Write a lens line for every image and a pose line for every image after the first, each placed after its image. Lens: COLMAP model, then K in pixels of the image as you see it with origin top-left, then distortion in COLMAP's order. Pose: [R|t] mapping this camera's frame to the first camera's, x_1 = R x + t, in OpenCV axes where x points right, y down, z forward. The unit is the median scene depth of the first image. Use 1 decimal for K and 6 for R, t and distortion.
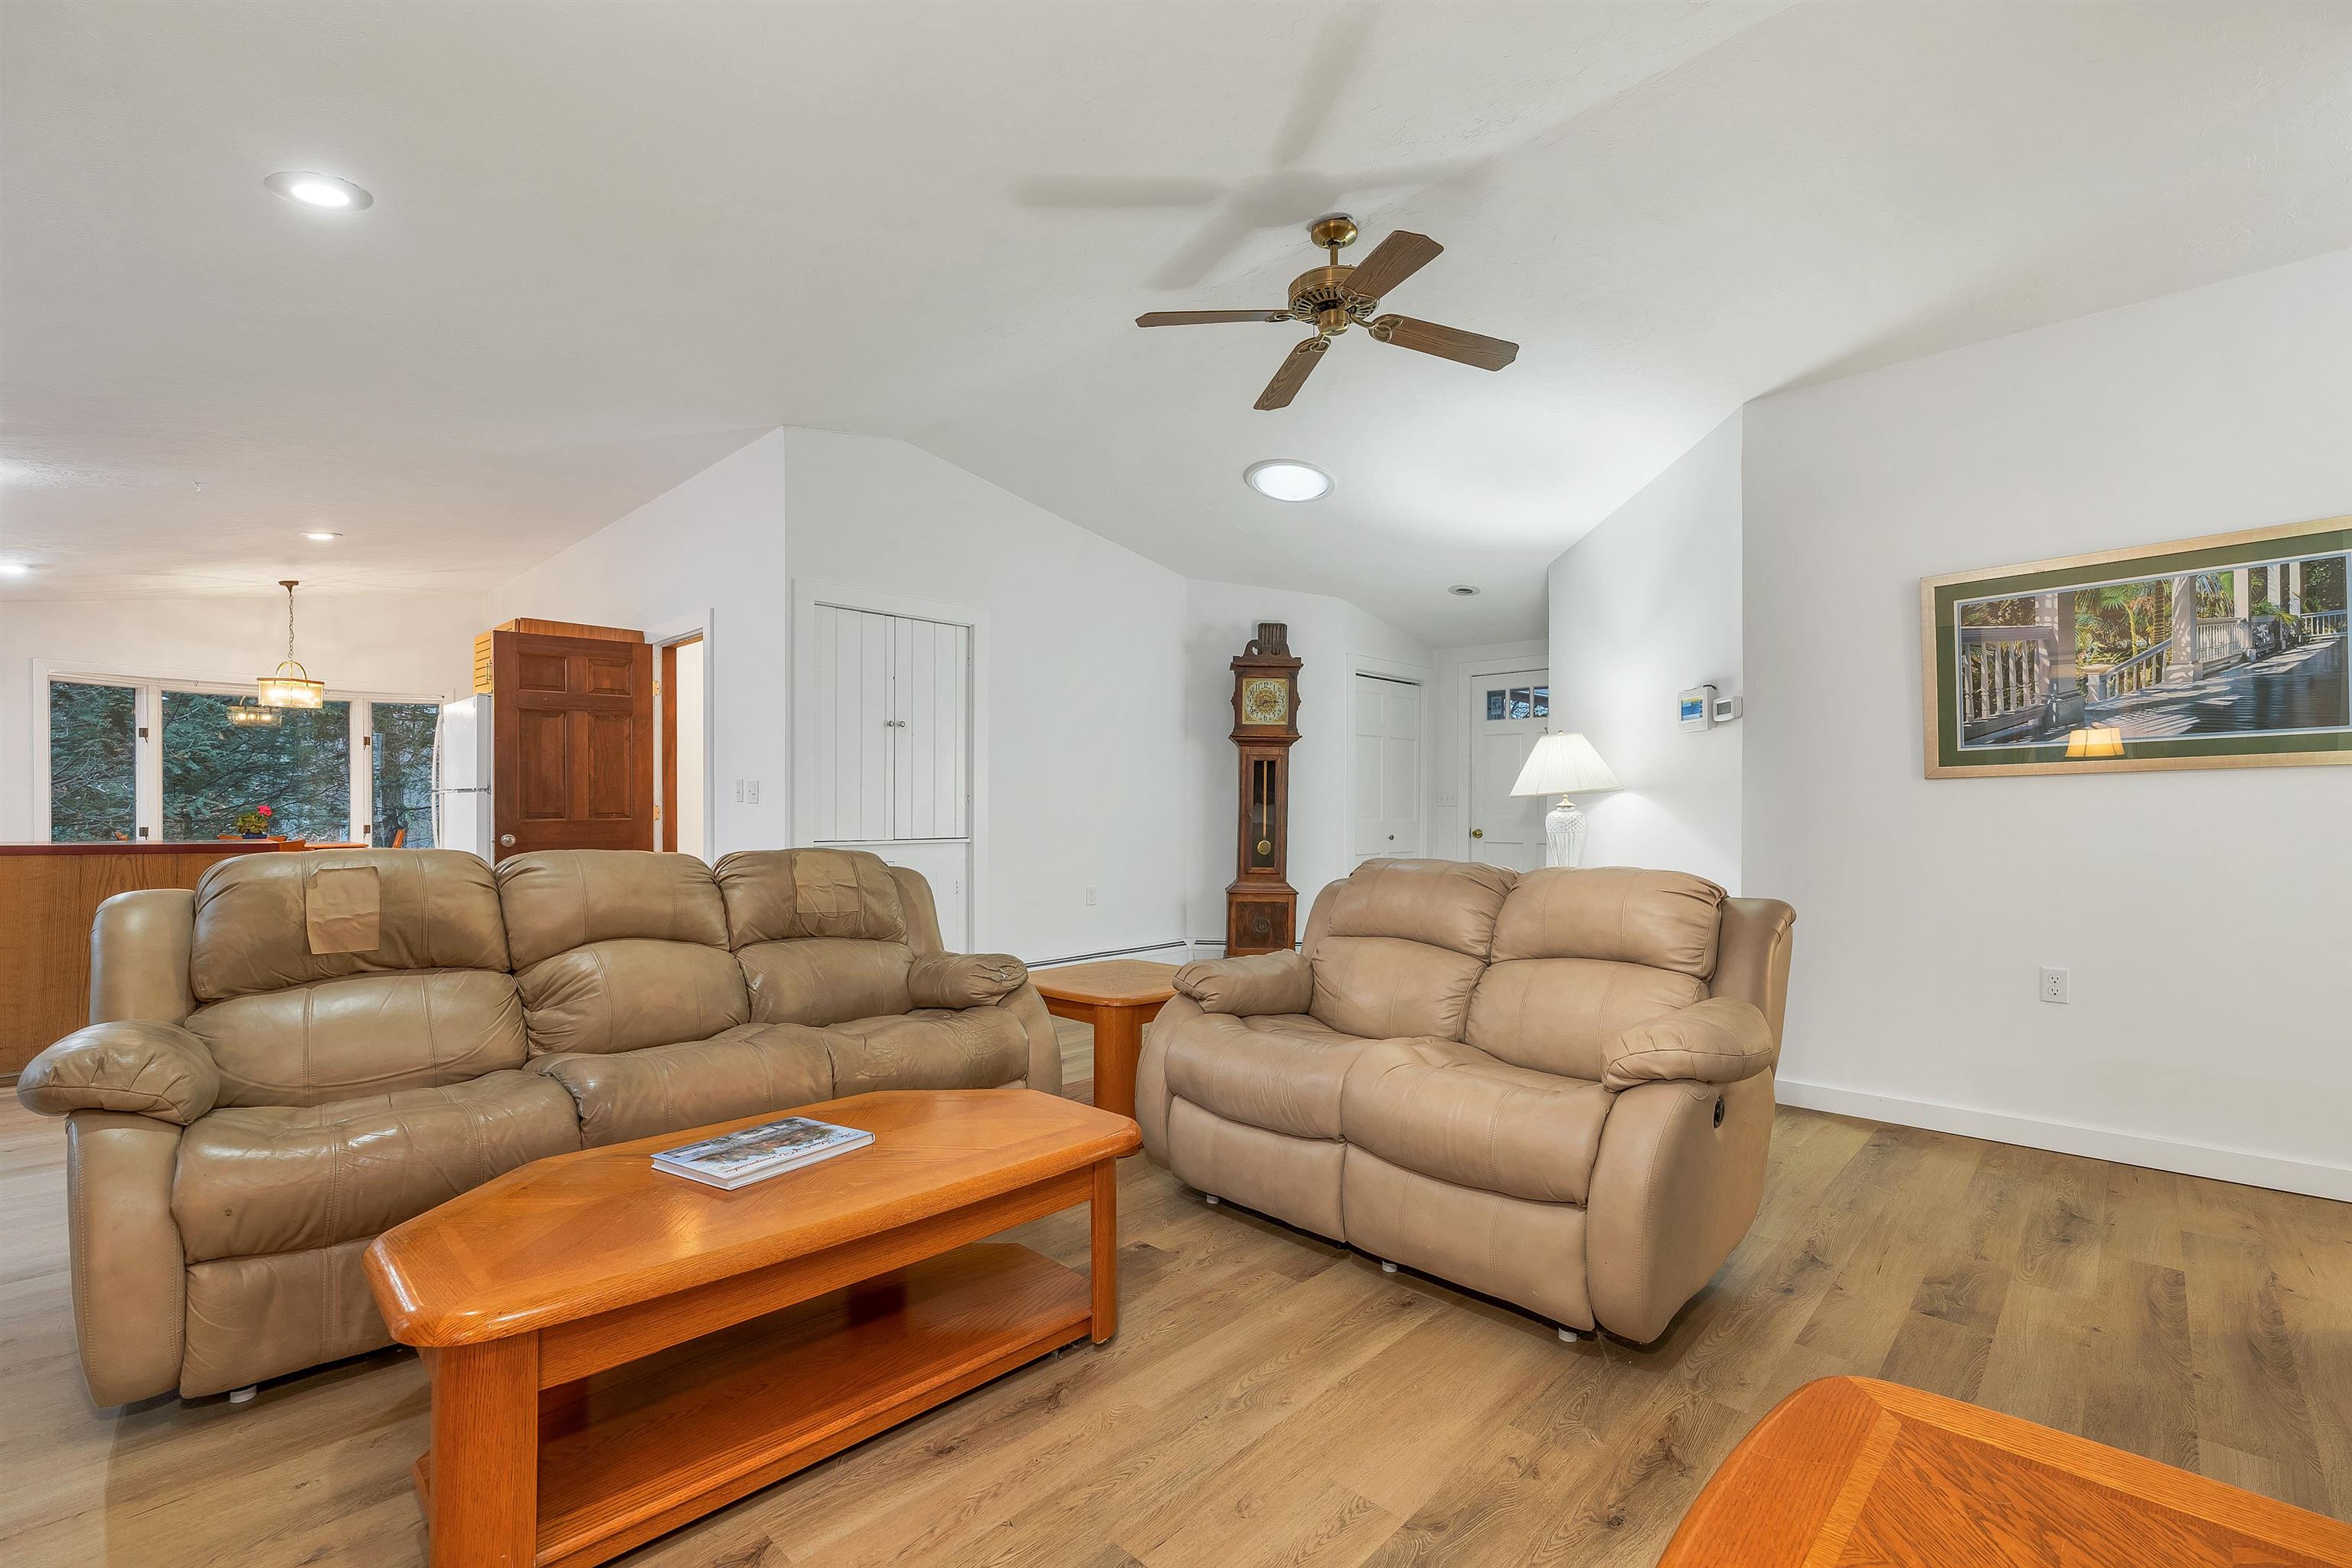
lens RADIAL K [[1005.6, 0, 1193.0], [0, 1005.6, 813.1], [0, 0, 1]] dist [-0.000684, -0.000140]
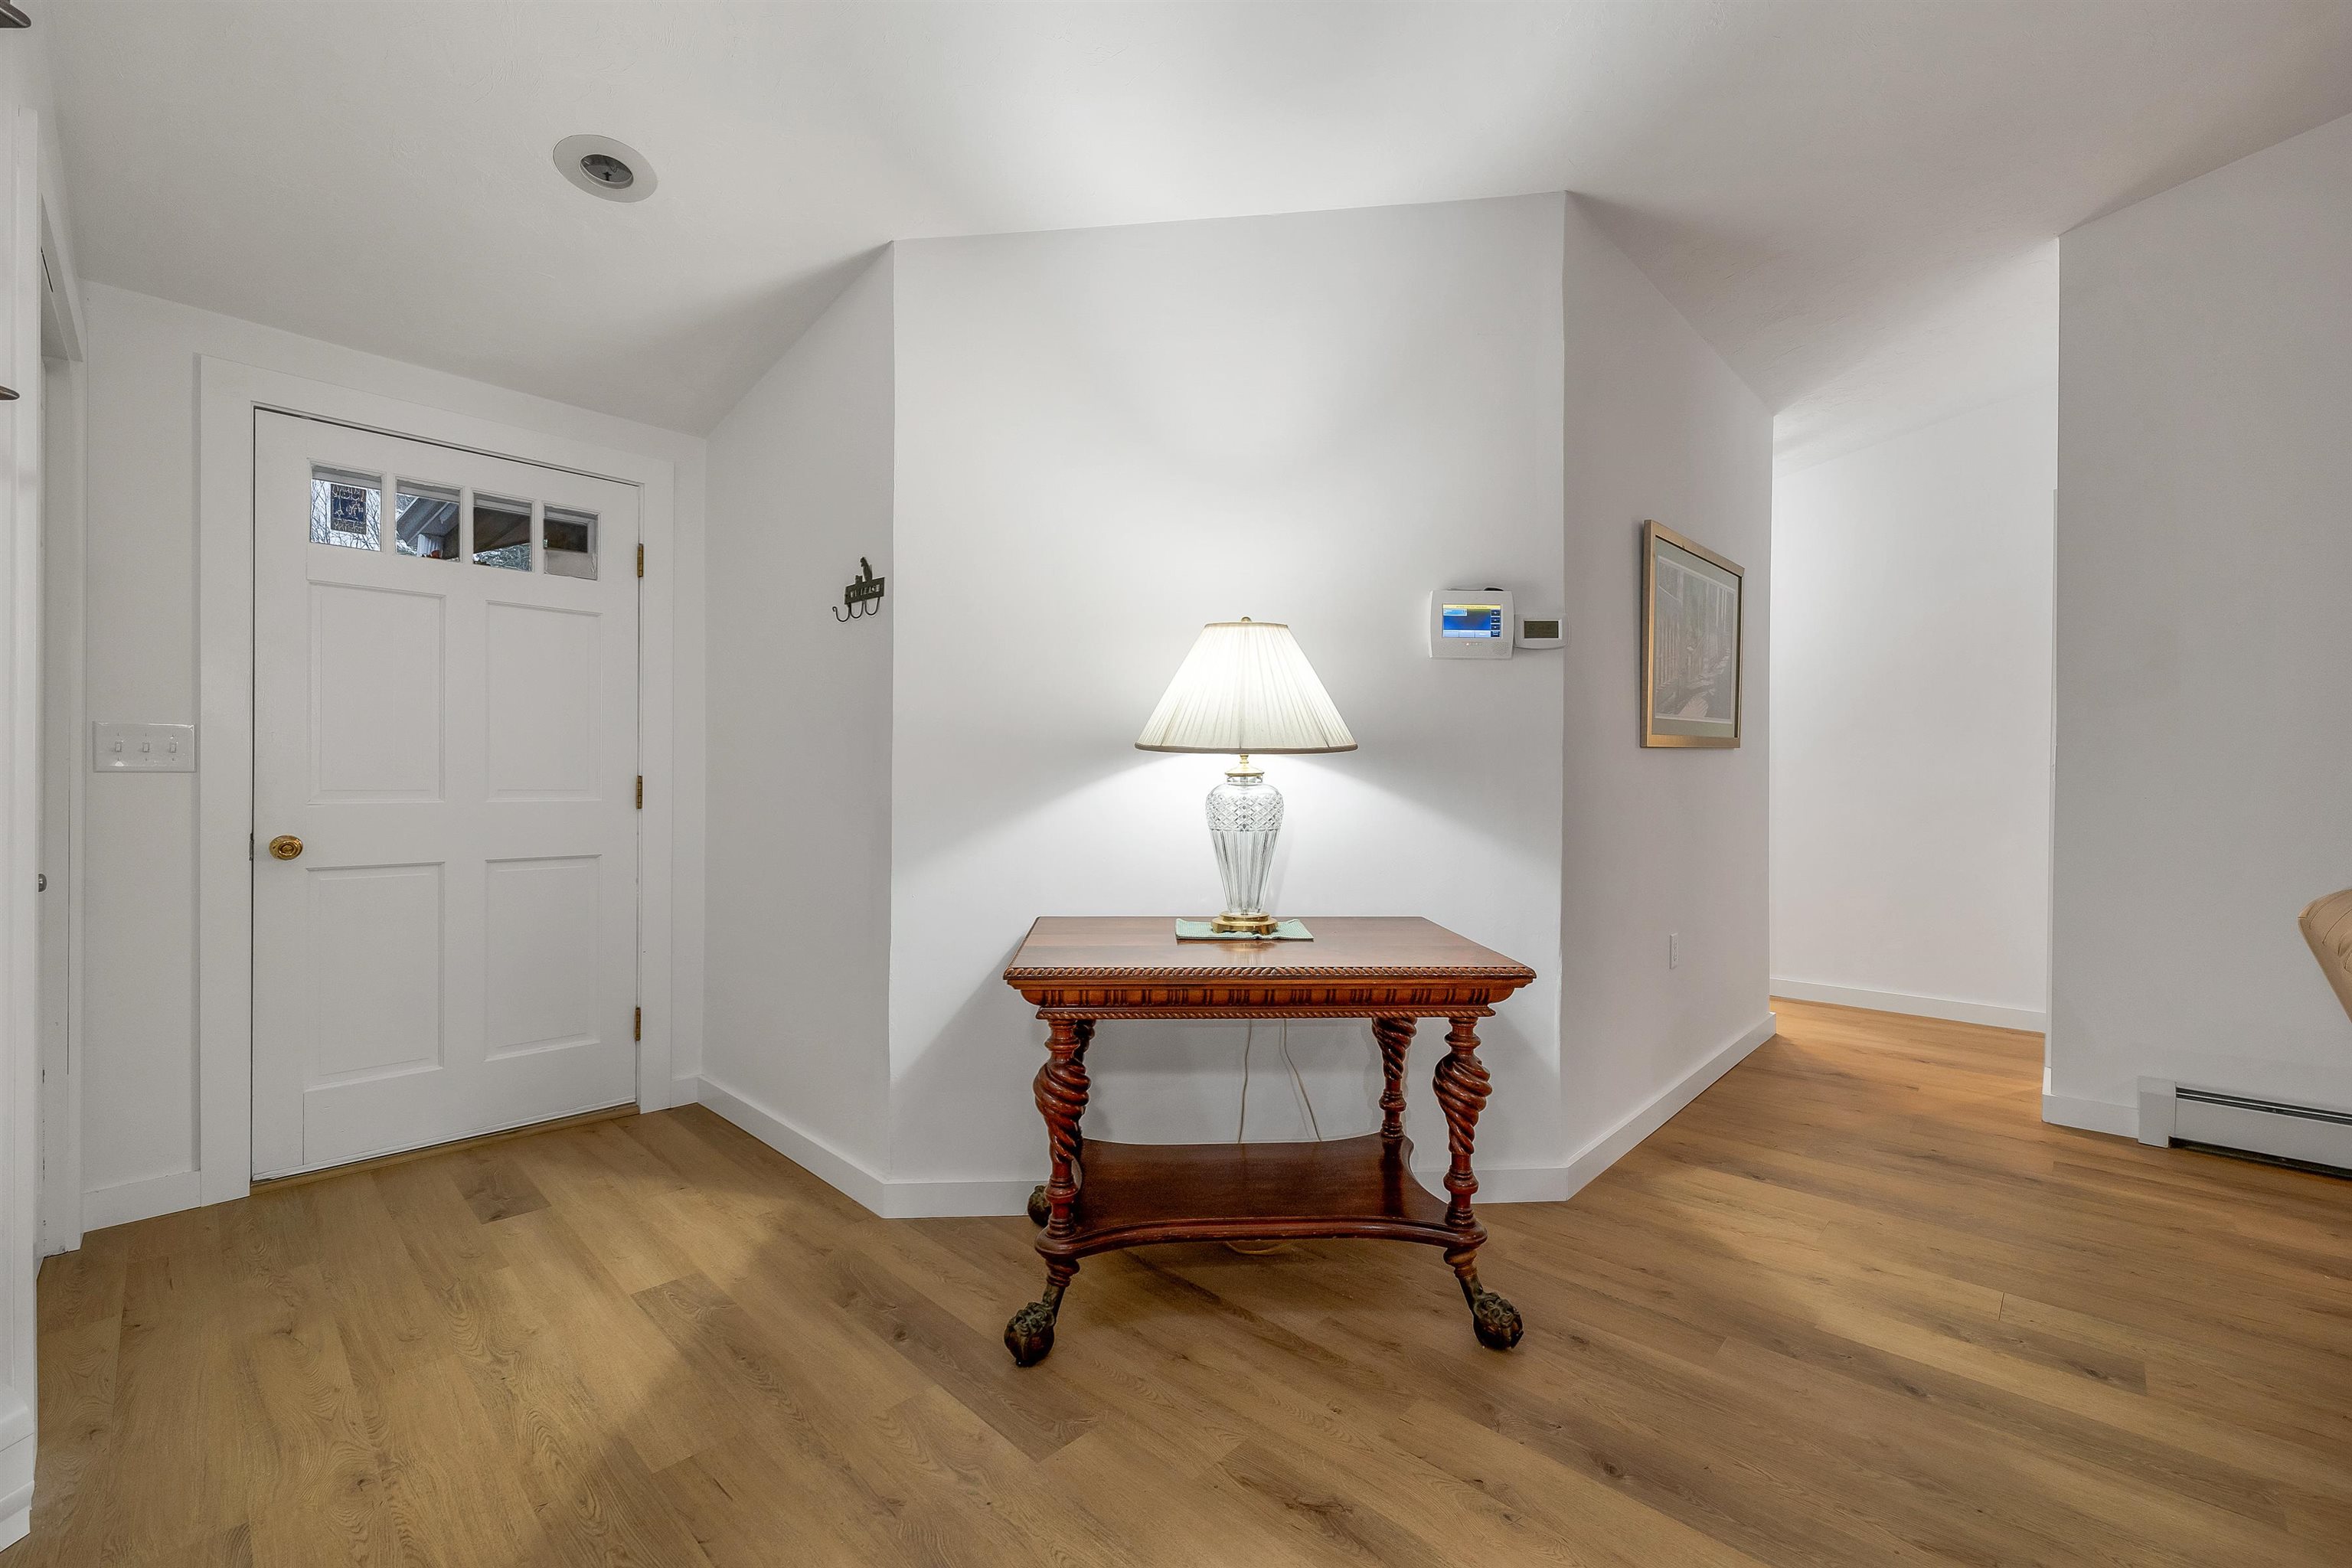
lens RADIAL K [[961.6, 0, 1177.8], [0, 961.6, 790.4], [0, 0, 1]] dist [0.000821, -0.000267]
pose [[0.011917, -0.008928, 0.999889, -0.127171], [0.003681, 0.999954, 0.008885, -0.004387], [-0.999922, 0.003574, 0.011949, 1.425798]]
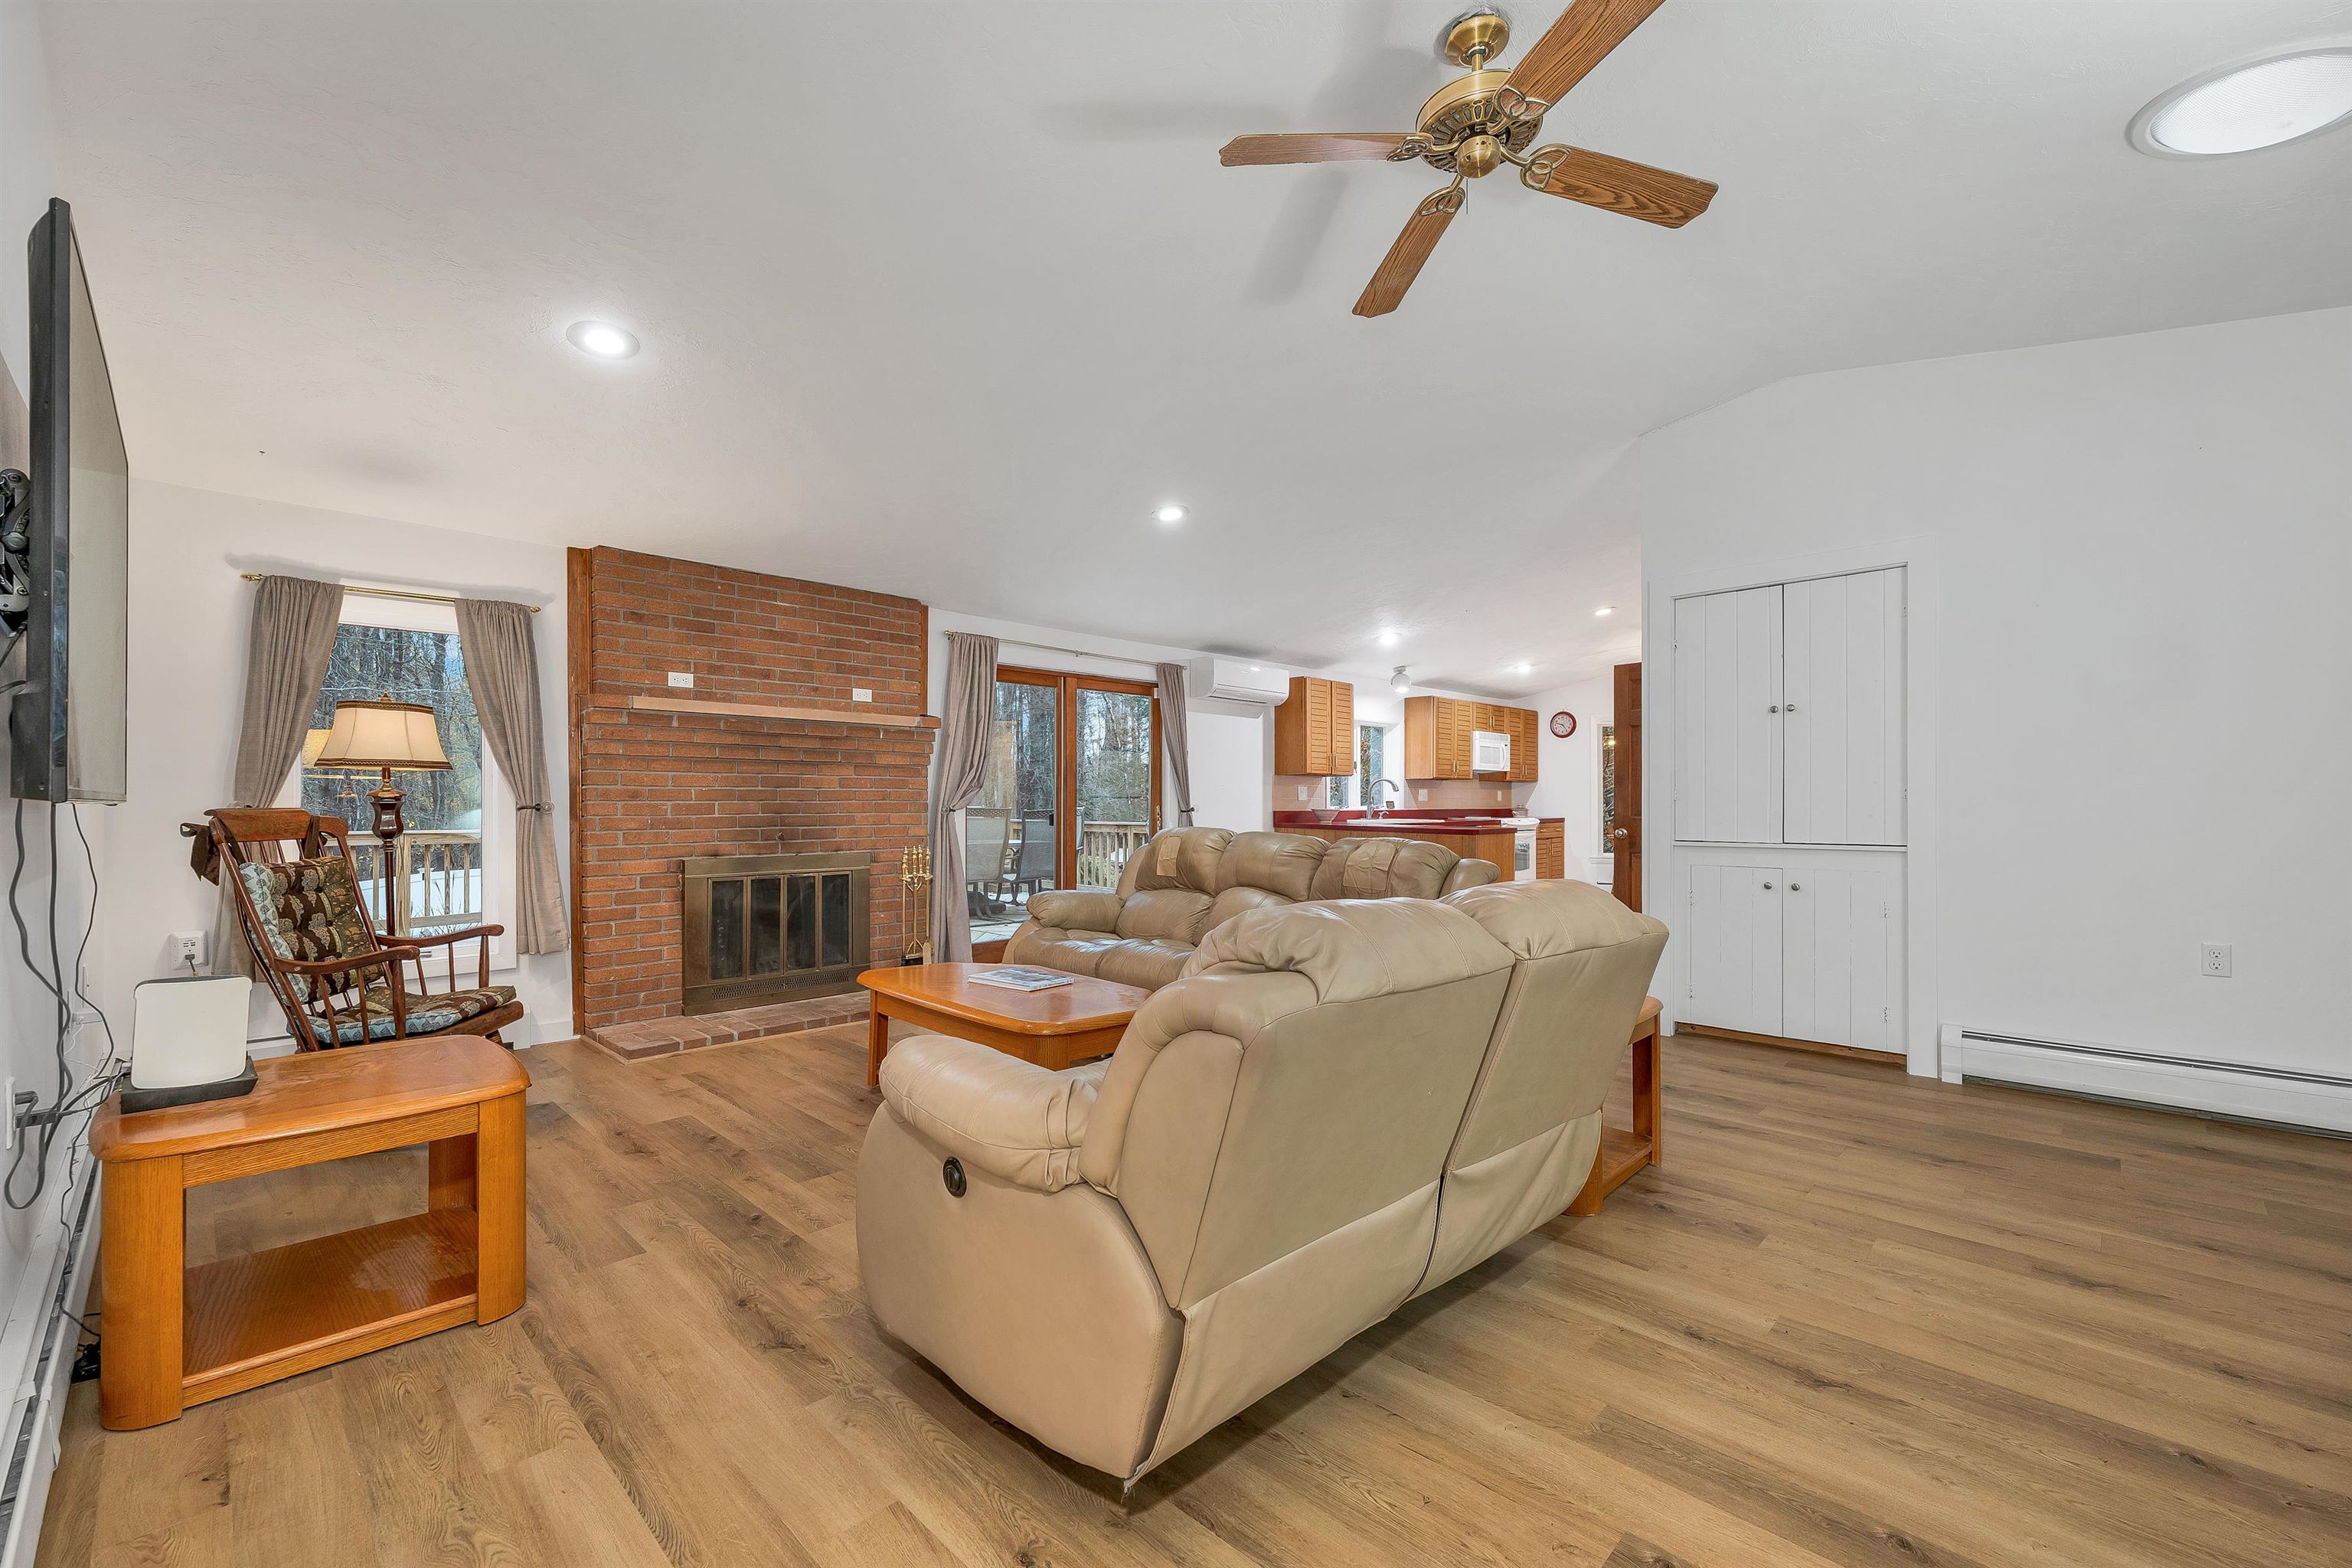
lens RADIAL K [[972.1, 0, 1177.4], [0, 972.1, 795.7], [0, 0, 1]] dist [-0.001092, 0.000198]
pose [[-0.019198, -0.014231, -0.999714, 0.809584], [-0.005185, 0.999887, -0.014134, 0.000994], [0.999802, 0.004913, -0.019270, 0.739526]]
